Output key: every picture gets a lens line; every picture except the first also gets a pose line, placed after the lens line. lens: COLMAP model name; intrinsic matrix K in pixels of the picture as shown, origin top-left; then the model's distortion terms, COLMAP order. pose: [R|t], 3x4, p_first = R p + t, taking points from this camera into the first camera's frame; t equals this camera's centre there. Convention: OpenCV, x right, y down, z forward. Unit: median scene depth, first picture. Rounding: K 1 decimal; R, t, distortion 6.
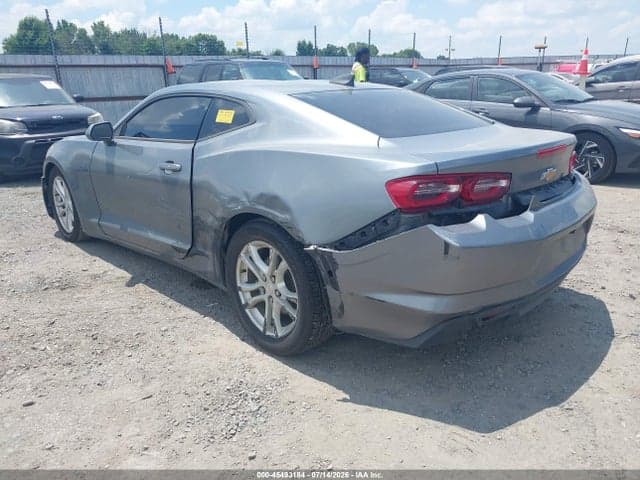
lens RADIAL K [[508.6, 0, 325.4], [0, 508.6, 235.1], [0, 0, 1]] dist [0.016182, -0.024148]
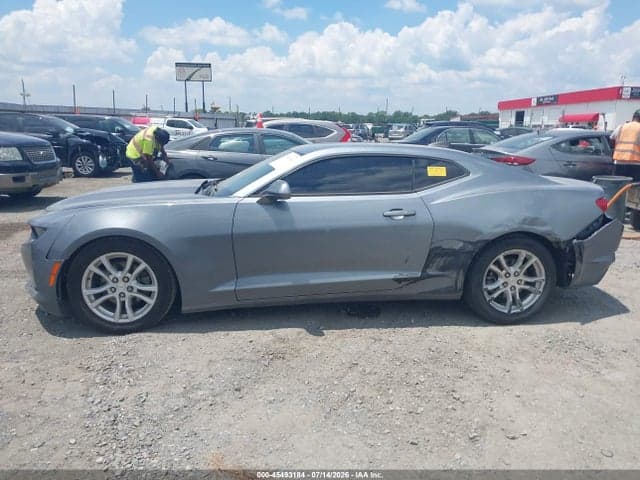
lens RADIAL K [[508.6, 0, 324.4], [0, 508.6, 238.0], [0, 0, 1]] dist [0.016182, -0.024148]
pose [[0.615312, -0.128503, 0.777739, -1.598645], [0.192818, 0.981188, 0.009569, -0.141753], [-0.764338, 0.144074, 0.628514, 0.442840]]
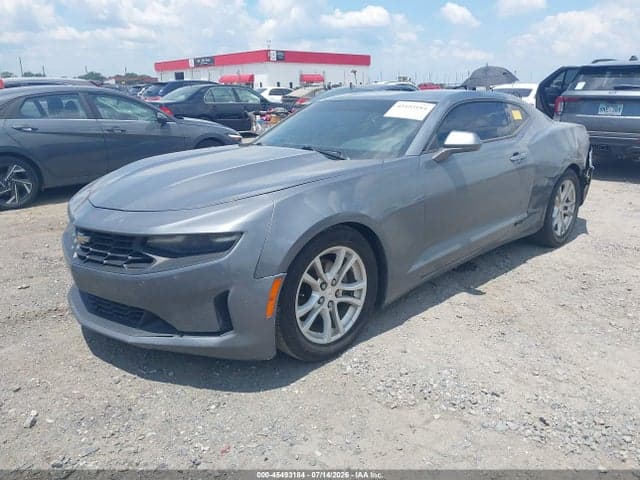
lens RADIAL K [[508.6, 0, 323.9], [0, 508.6, 243.0], [0, 0, 1]] dist [0.016182, -0.024148]
pose [[0.004851, -0.255282, 0.966854, -1.818858], [0.291403, 0.925264, 0.242839, -0.441745], [-0.956588, 0.280566, 0.078879, 1.647969]]
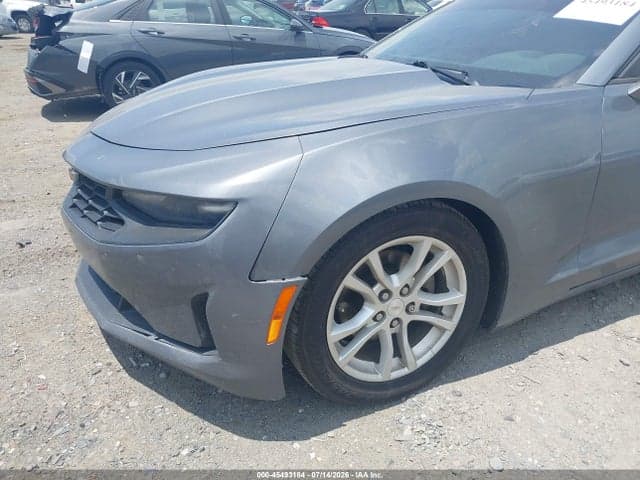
lens RADIAL K [[508.6, 0, 320.6], [0, 508.6, 239.5], [0, 0, 1]] dist [0.016182, -0.024148]
pose [[0.331985, -0.361727, 0.871171, -1.419344], [0.252757, 0.923891, 0.287297, -0.380288], [-0.908790, 0.124817, 0.398147, 1.571949]]
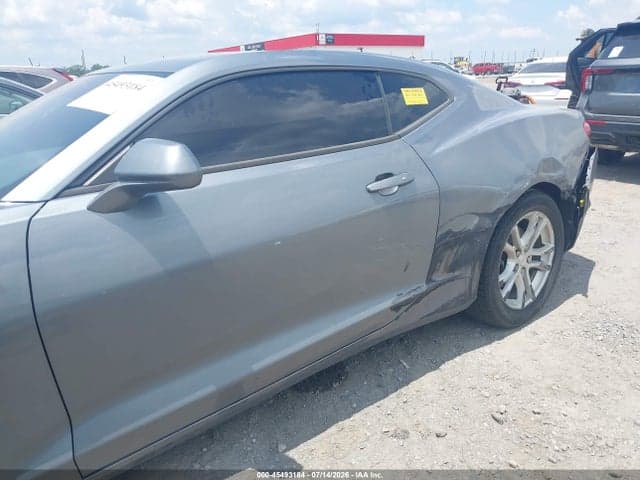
lens RADIAL K [[508.6, 0, 325.0], [0, 508.6, 236.6], [0, 0, 1]] dist [0.016182, -0.024148]
pose [[0.119497, -0.270382, 0.955308, -1.076773], [0.311182, 0.923919, 0.222573, -0.274406], [-0.942808, 0.270678, 0.194543, 1.135995]]
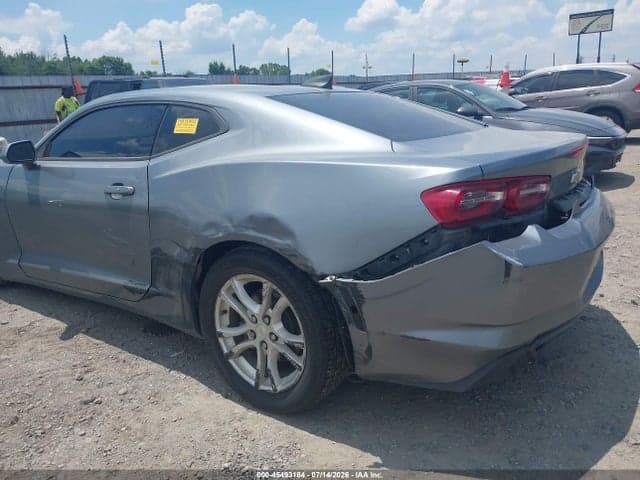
lens RADIAL K [[508.6, 0, 325.2], [0, 508.6, 235.8], [0, 0, 1]] dist [0.016182, -0.024148]
pose [[0.986621, -0.061916, 0.150813, -0.120635], [0.067254, 0.997268, -0.030551, -0.015831], [-0.148510, 0.040285, 0.988090, 0.171709]]
